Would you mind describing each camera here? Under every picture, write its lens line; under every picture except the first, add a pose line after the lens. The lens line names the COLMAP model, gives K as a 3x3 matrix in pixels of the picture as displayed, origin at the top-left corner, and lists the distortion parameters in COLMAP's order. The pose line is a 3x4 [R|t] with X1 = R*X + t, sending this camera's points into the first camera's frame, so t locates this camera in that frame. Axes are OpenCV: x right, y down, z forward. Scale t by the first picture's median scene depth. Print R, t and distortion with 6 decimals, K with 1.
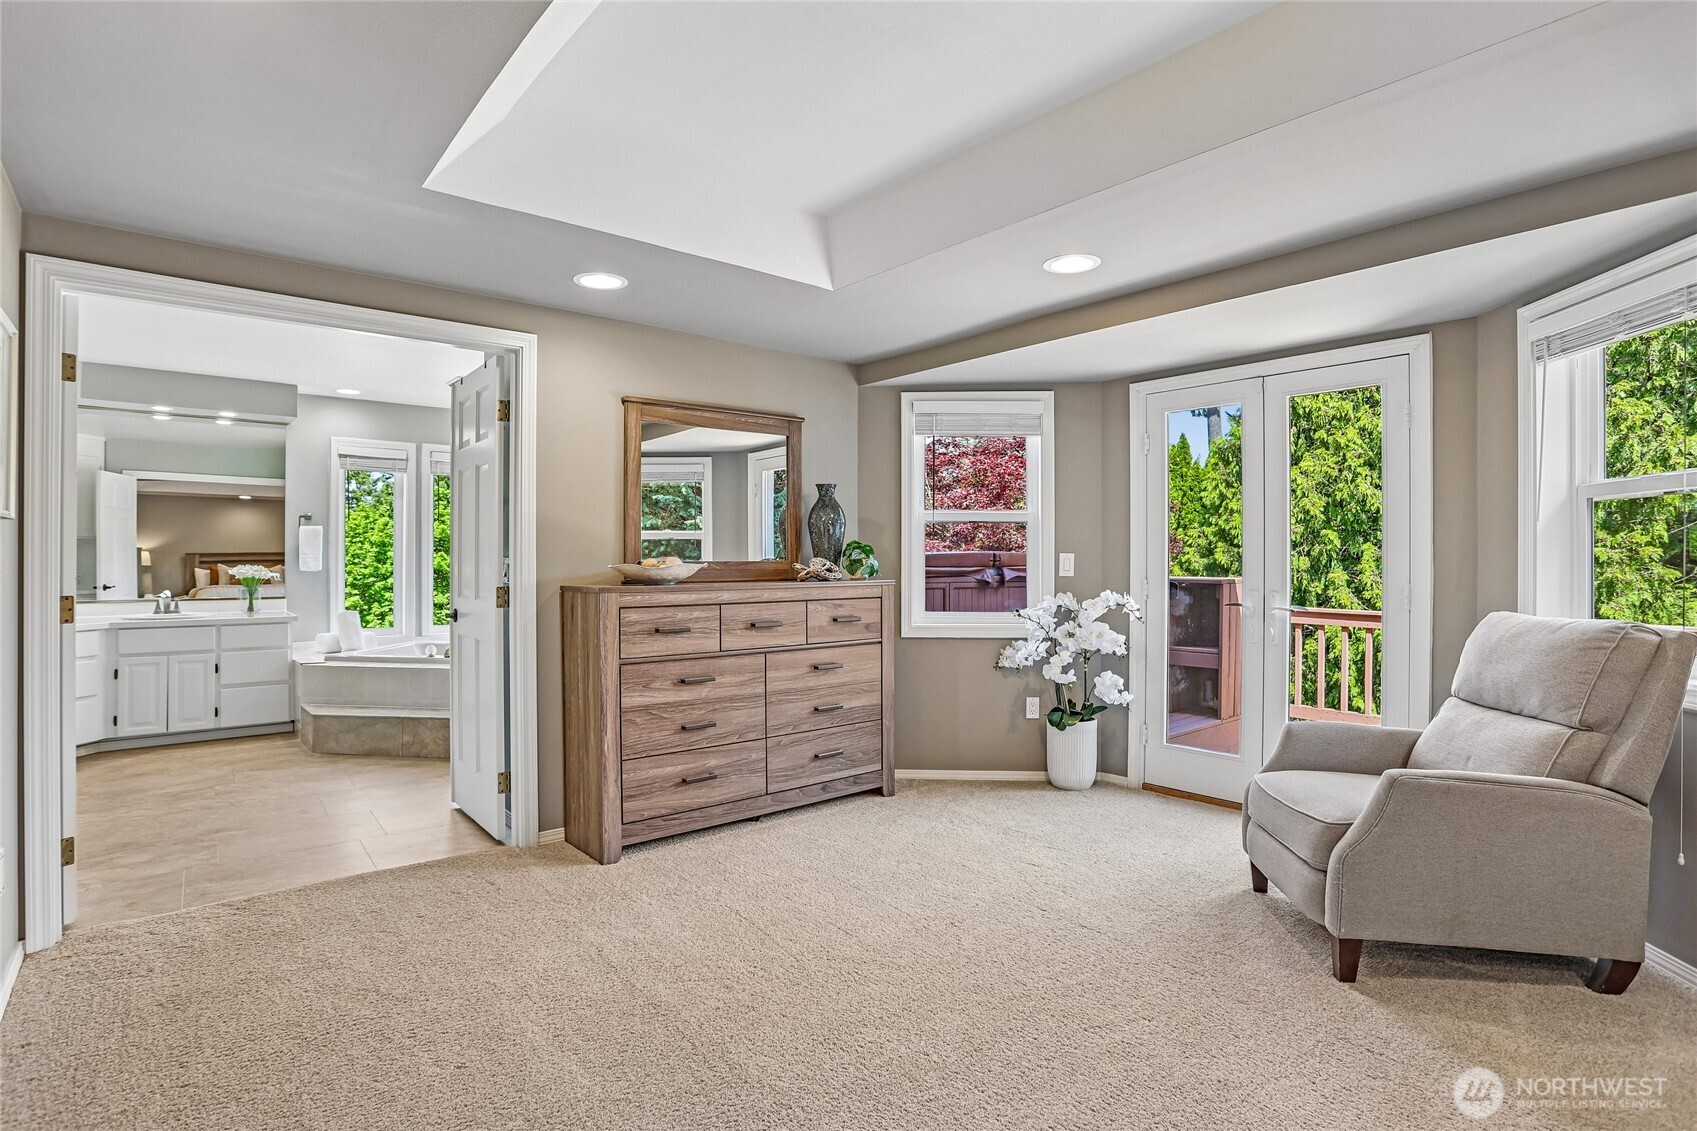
lens RADIAL K [[858.8, 0, 840.1], [0, 858.8, 564.8], [0, 0, 1]] dist [-0.032660, 0.010604]
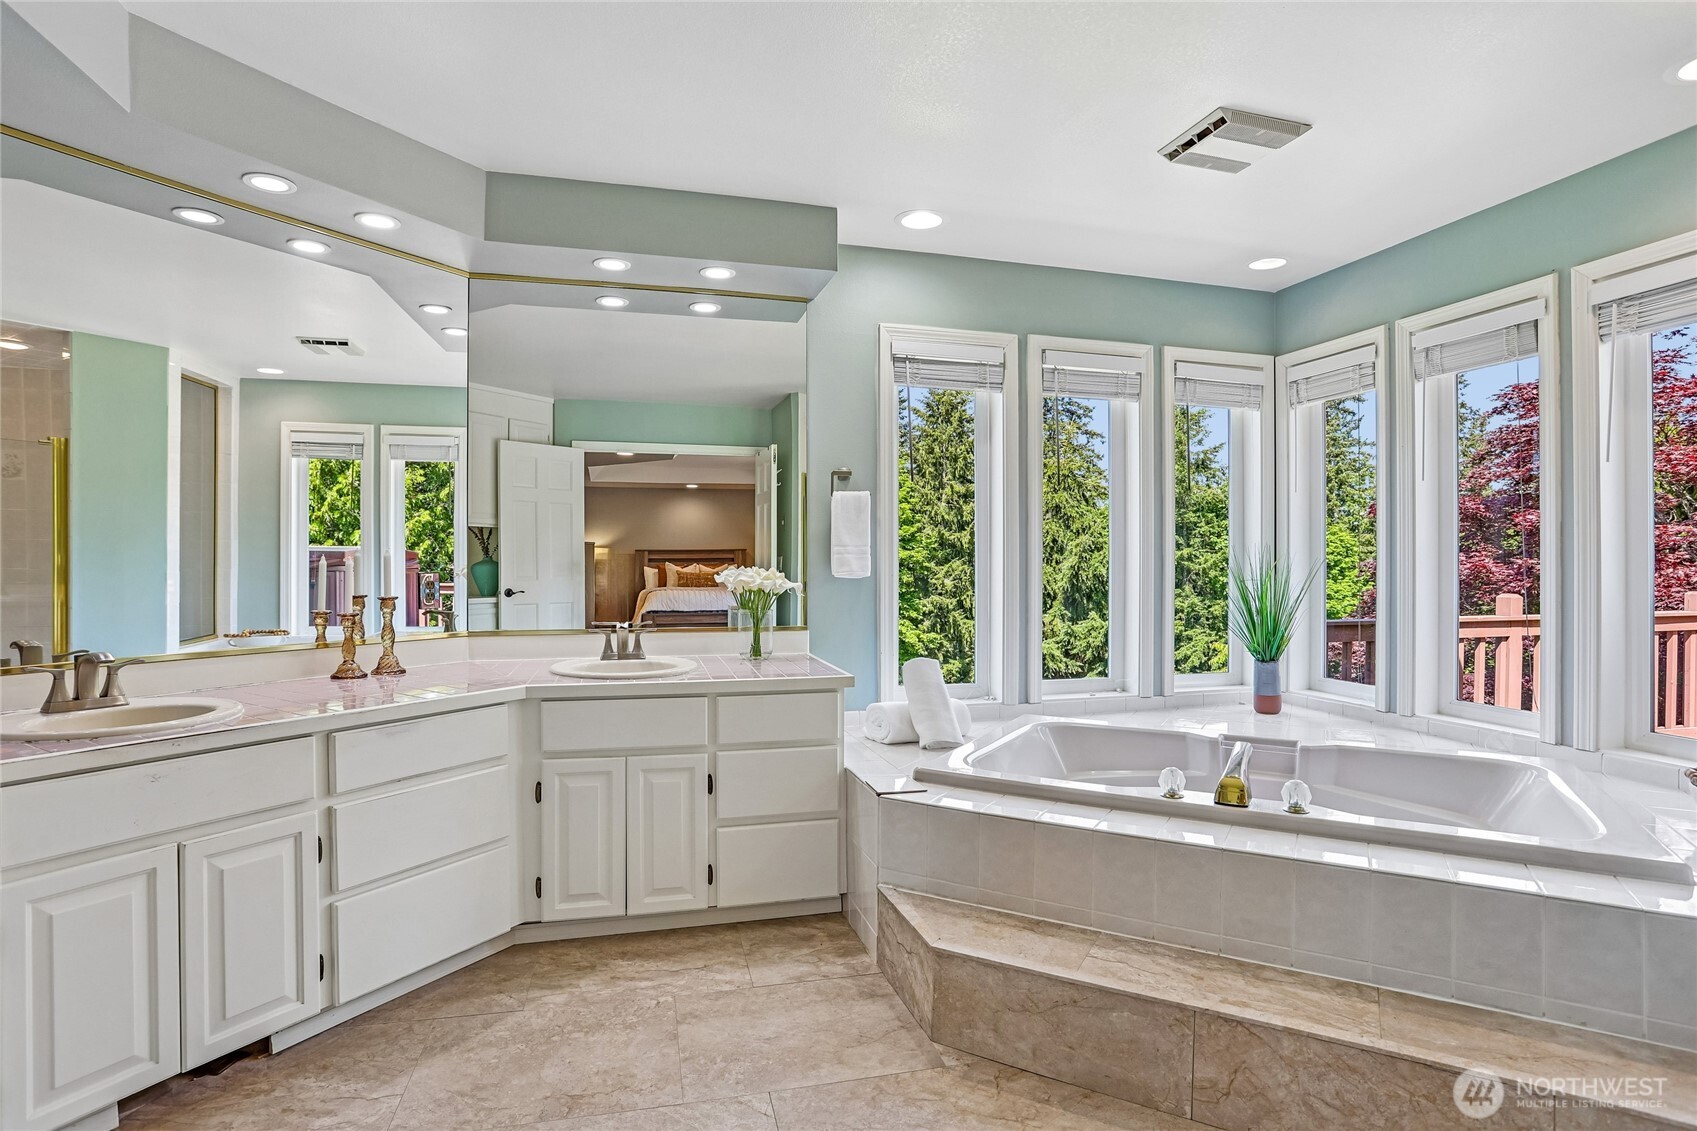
lens RADIAL K [[862.3, 0, 858.5], [0, 862.3, 564.0], [0, 0, 1]] dist [-0.047145, 0.004787]
pose [[0.921500, -0.001557, -0.388374, -0.450882], [0.003210, 0.999988, 0.003609, -0.003664], [0.388364, -0.004572, 0.921495, 0.560554]]
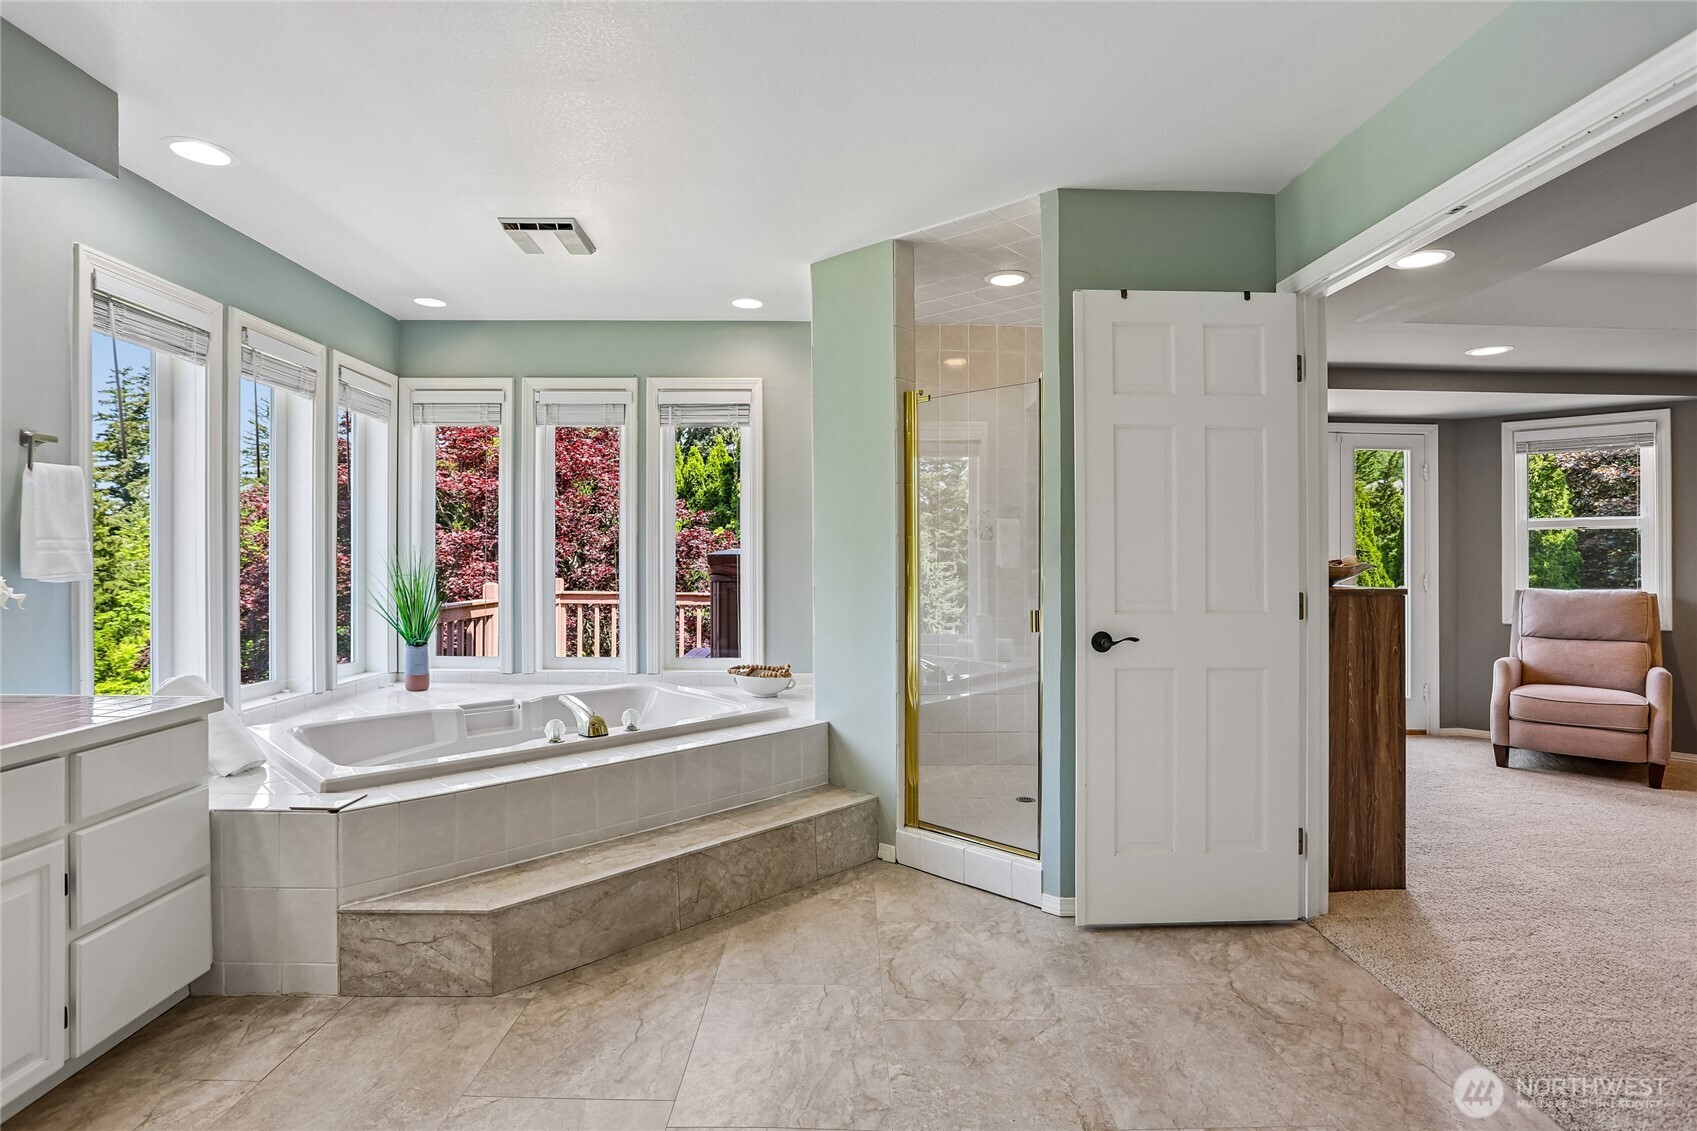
lens RADIAL K [[858.8, 0, 839.9], [0, 858.8, 537.0], [0, 0, 1]] dist [-0.032660, 0.010604]
pose [[0.607266, 0.016210, 0.794333, -0.781885], [-0.003822, 0.999840, -0.017482, -0.008902], [-0.794490, 0.007580, 0.607231, 0.531958]]
